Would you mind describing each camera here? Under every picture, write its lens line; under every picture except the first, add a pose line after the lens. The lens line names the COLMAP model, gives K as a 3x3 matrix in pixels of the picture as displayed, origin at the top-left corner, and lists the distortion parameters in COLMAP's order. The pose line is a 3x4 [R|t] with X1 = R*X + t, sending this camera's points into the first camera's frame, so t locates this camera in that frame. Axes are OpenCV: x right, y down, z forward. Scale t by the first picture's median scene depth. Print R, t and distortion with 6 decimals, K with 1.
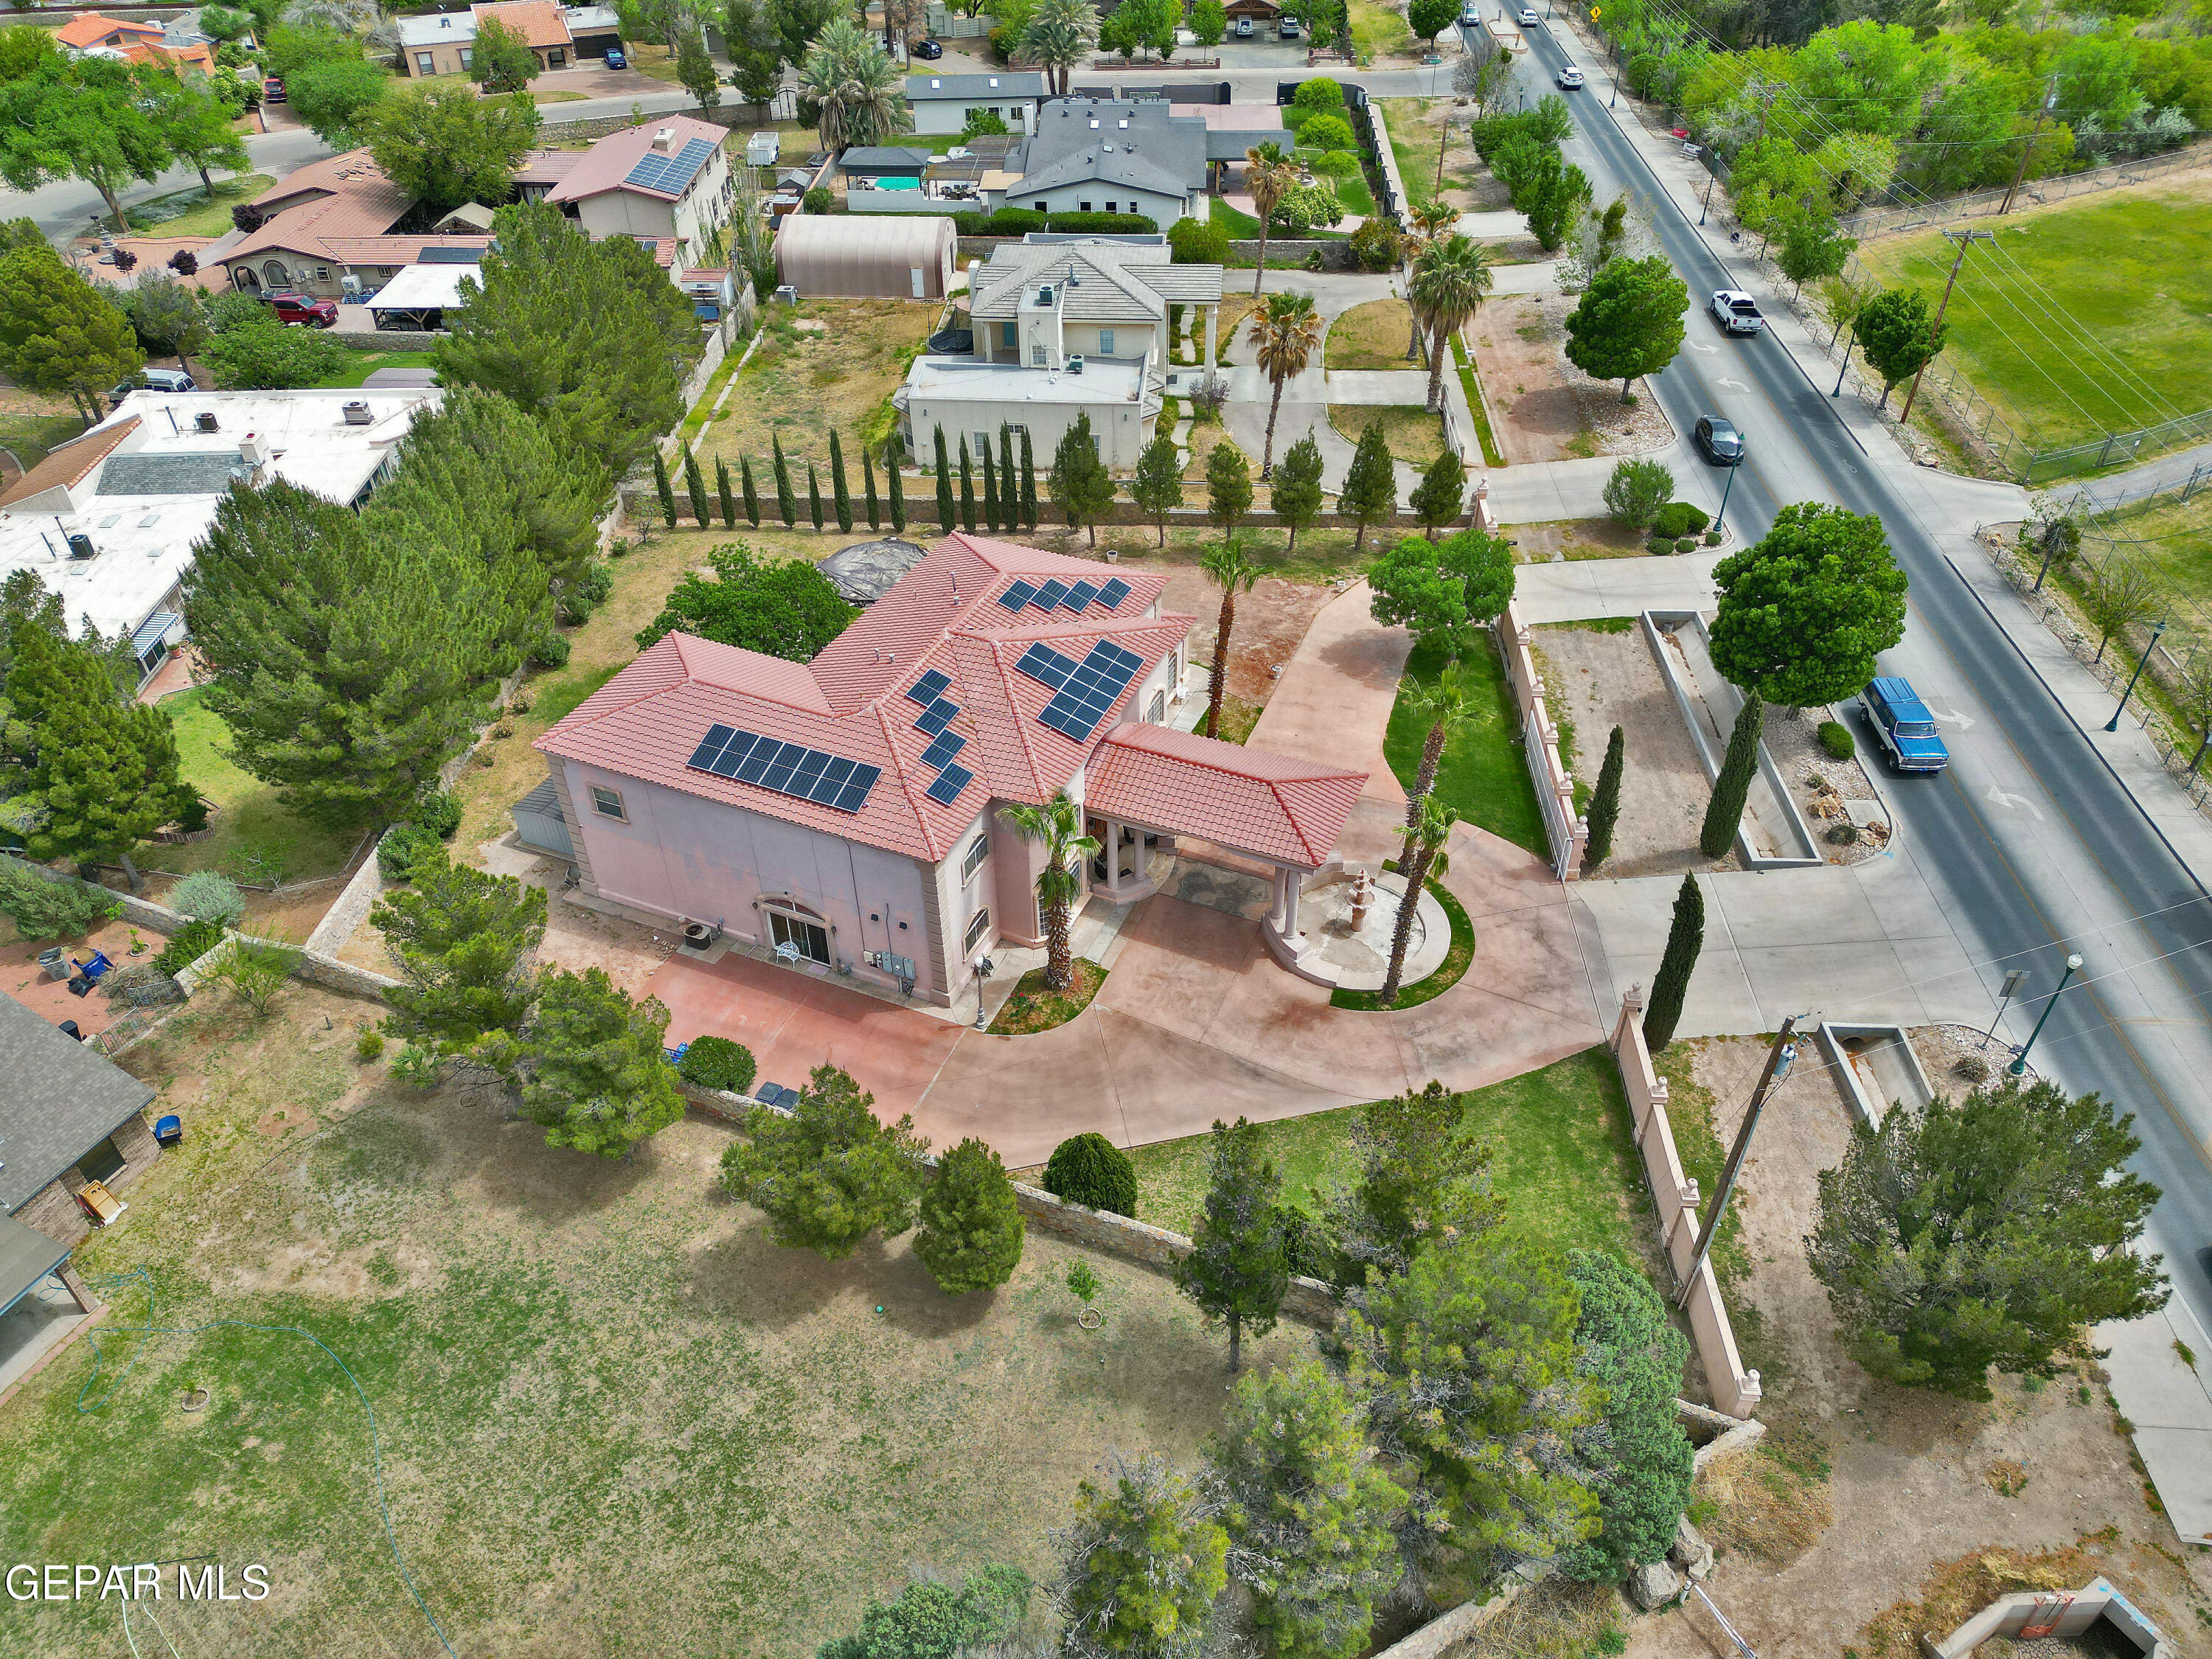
lens RADIAL K [[1558.2, 0, 1102.7], [0, 1558.2, 824.6], [0, 0, 1]] dist [0.059528, -0.042178]
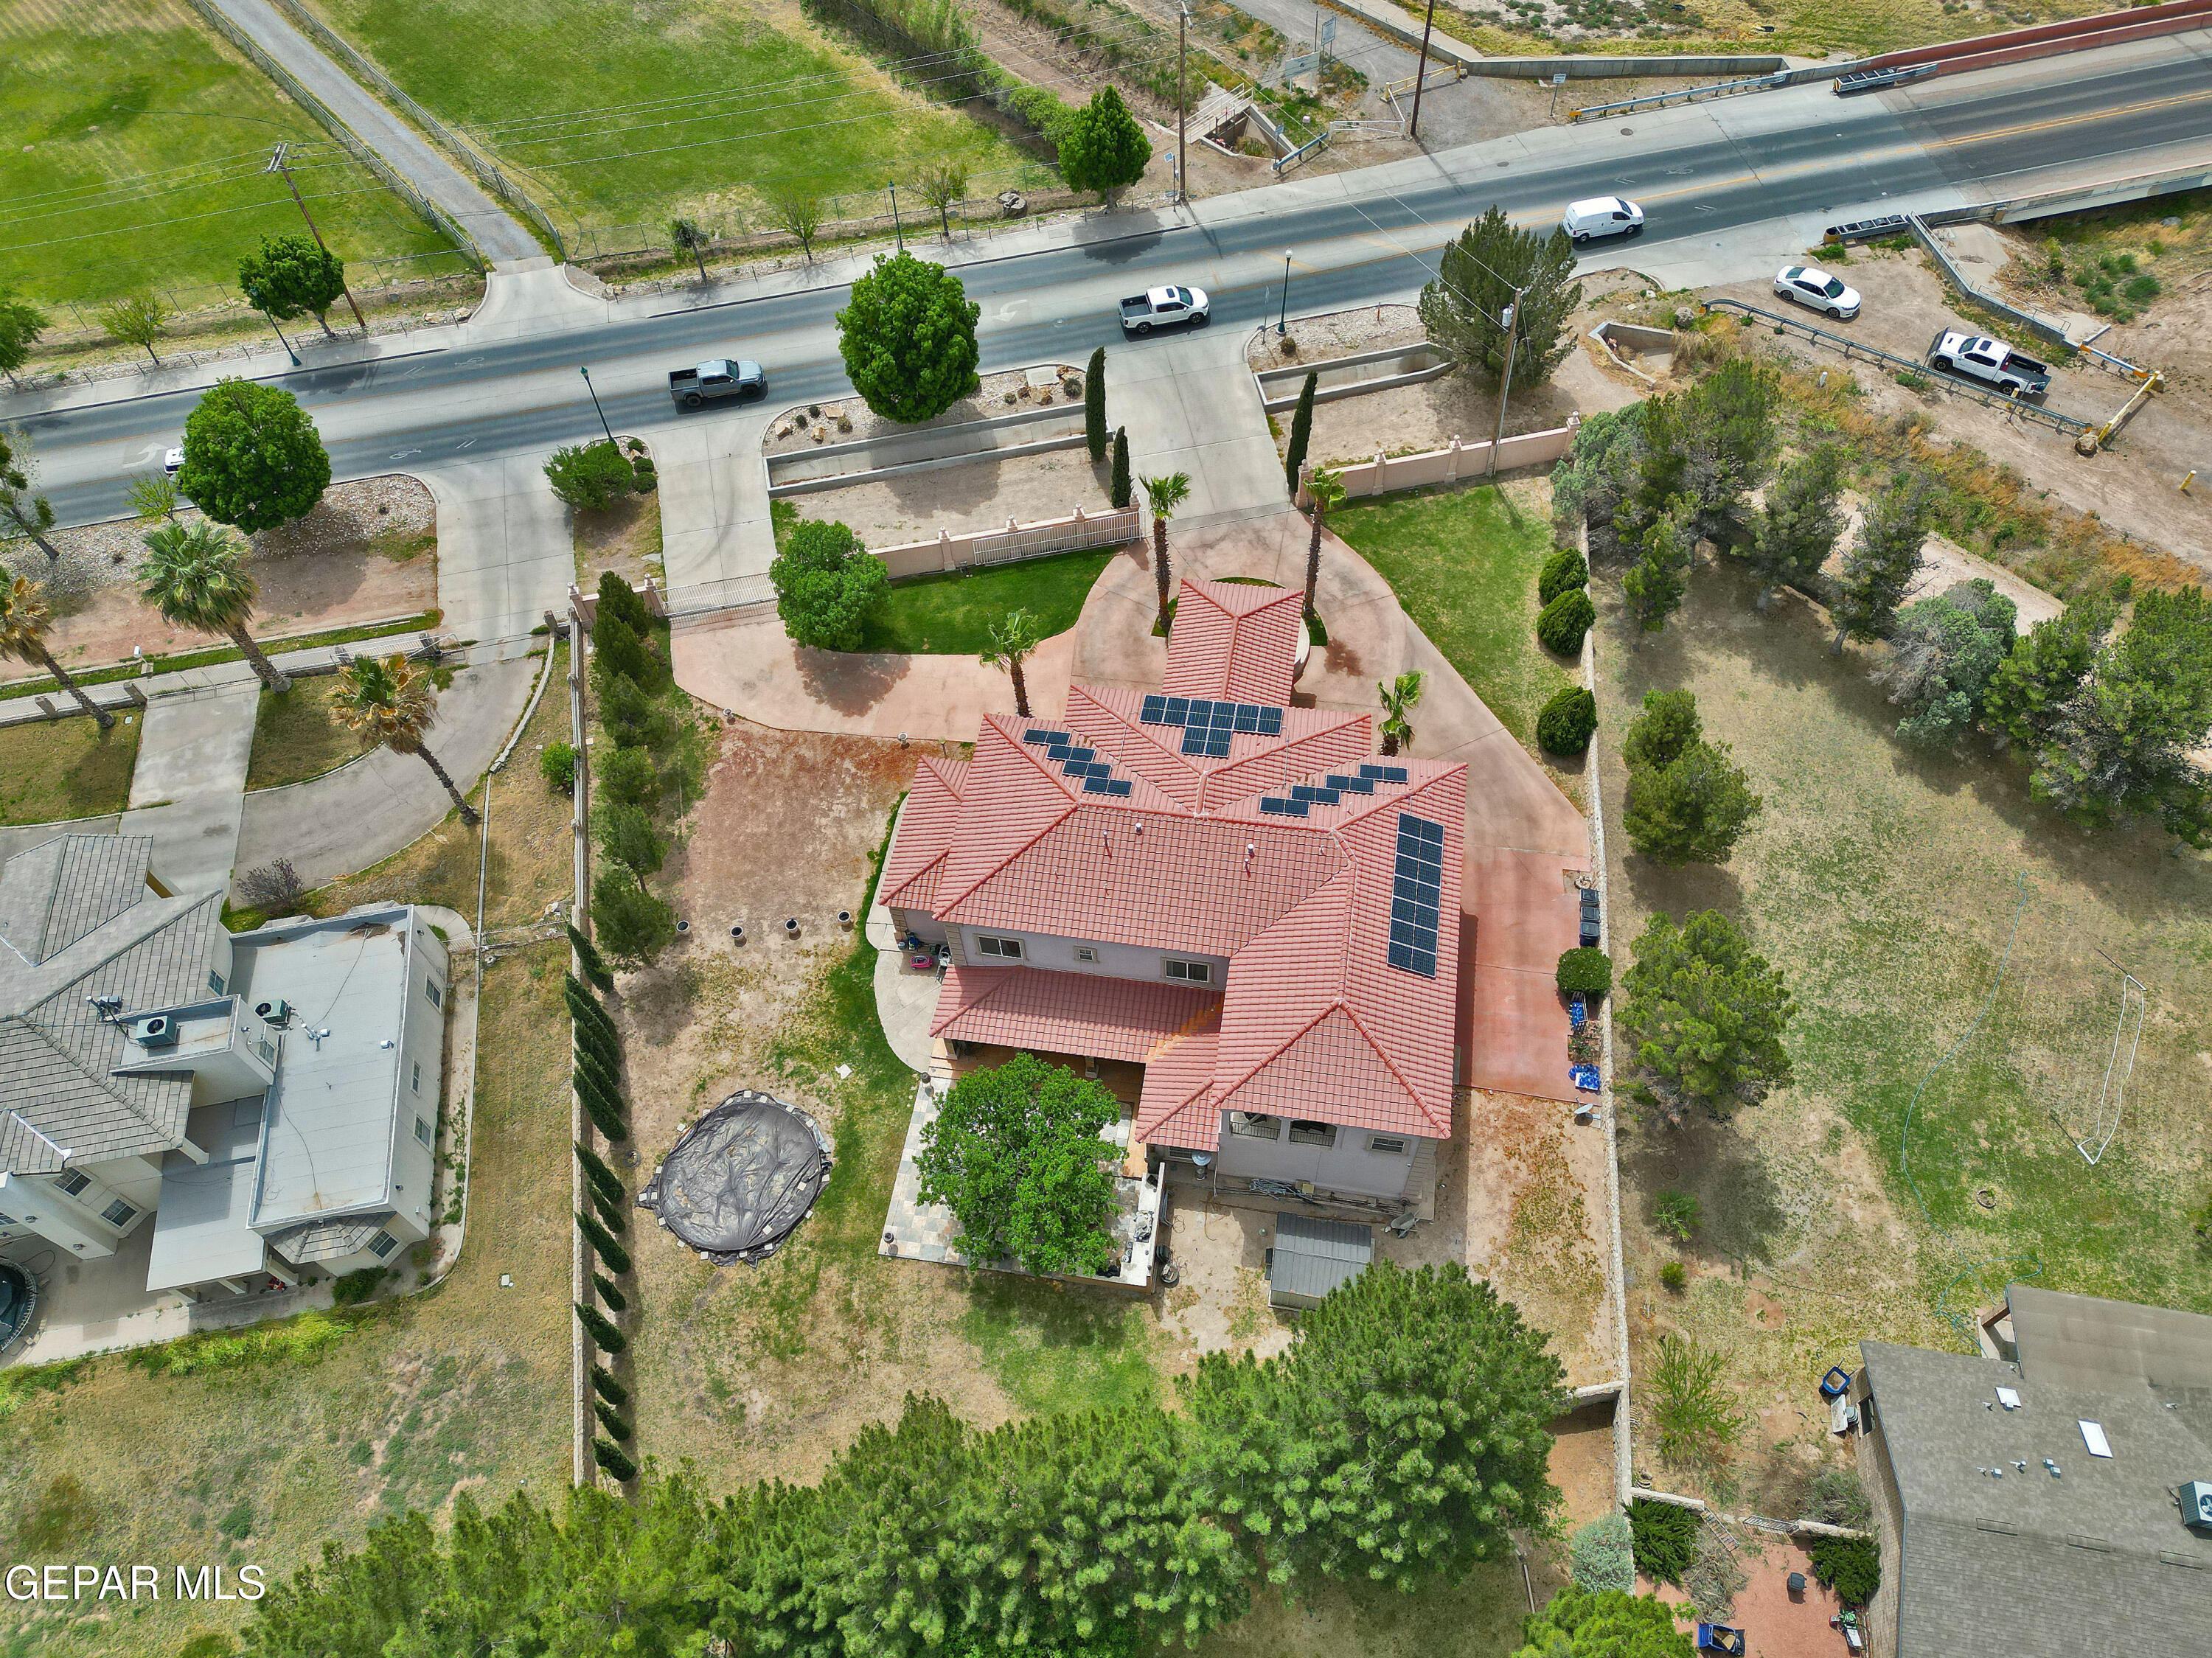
lens RADIAL K [[1579.4, 0, 1106.0], [0, 1579.4, 829.0], [0, 0, 1]] dist [0.065316, -0.048193]
pose [[-0.252883, -0.792254, 0.555324, -0.445329], [0.631892, 0.299402, 0.714893, -0.601120], [-0.732641, 0.531689, 0.424905, 0.394733]]
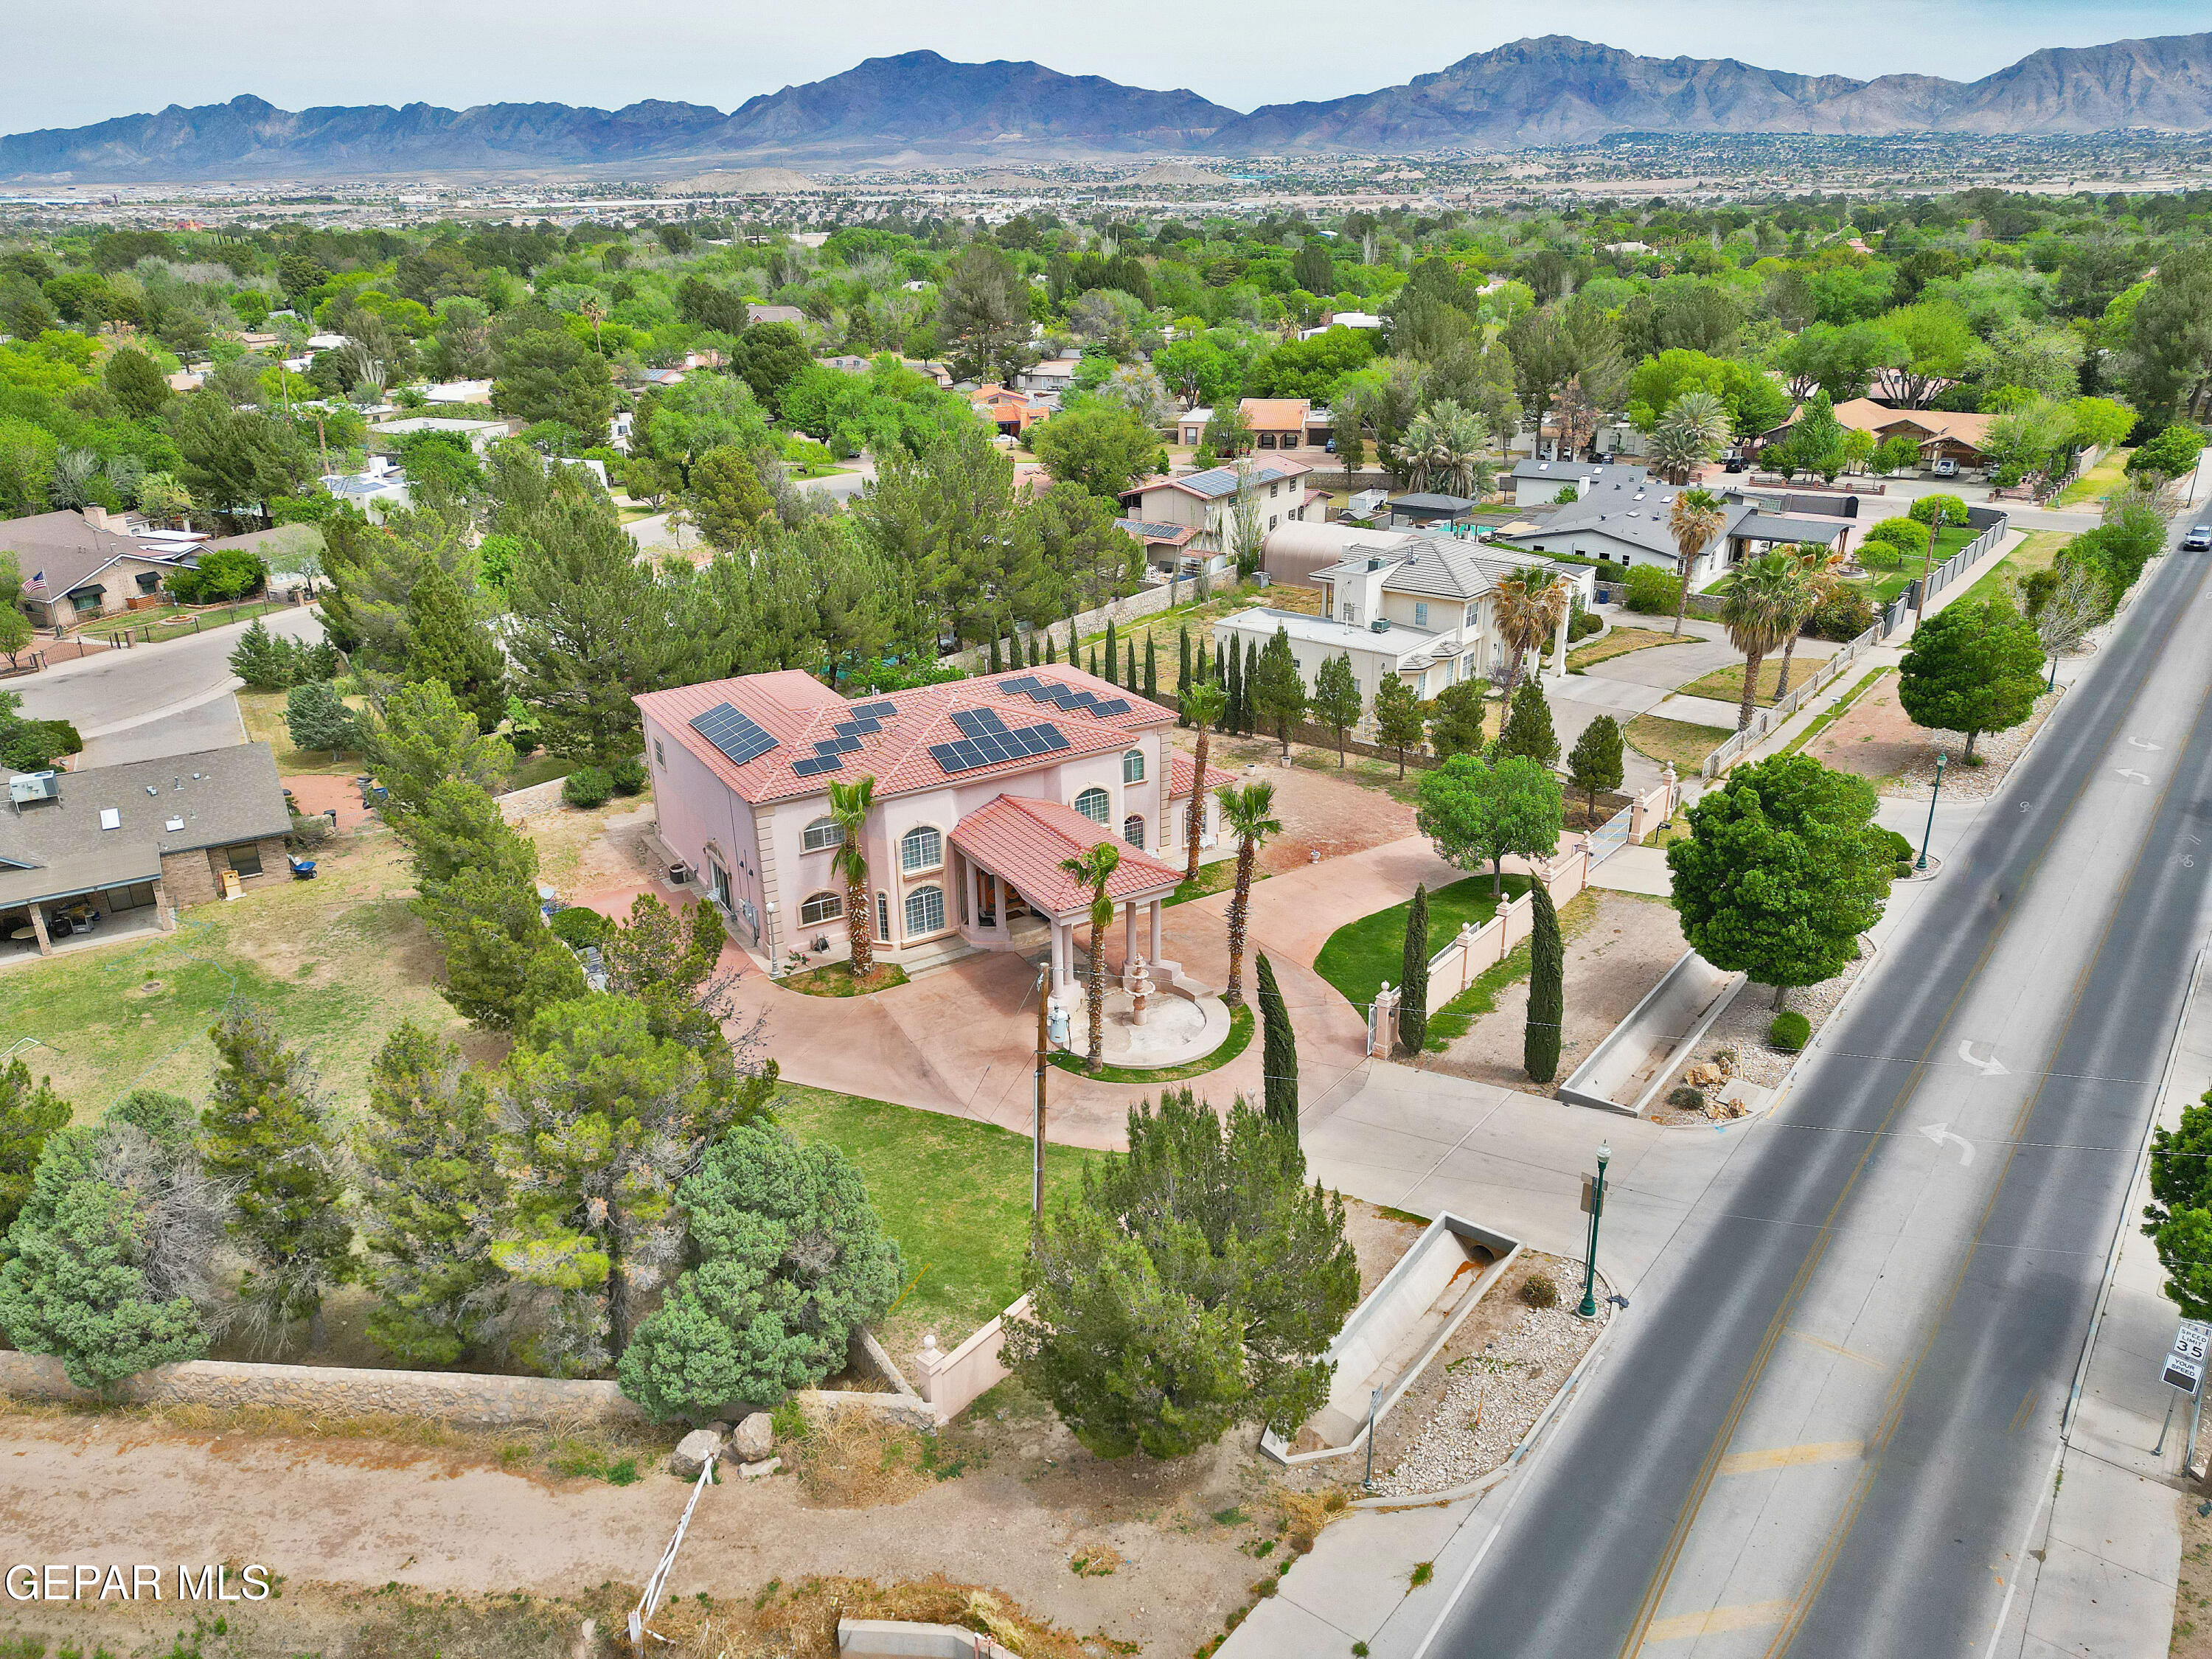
lens RADIAL K [[1558.2, 0, 1102.7], [0, 1558.2, 824.6], [0, 0, 1]] dist [0.059528, -0.042178]
pose [[0.821381, 0.208103, -0.531061, 0.429453], [-0.348603, 0.920092, -0.178627, 0.090296], [0.451452, 0.331850, 0.828292, 0.075982]]
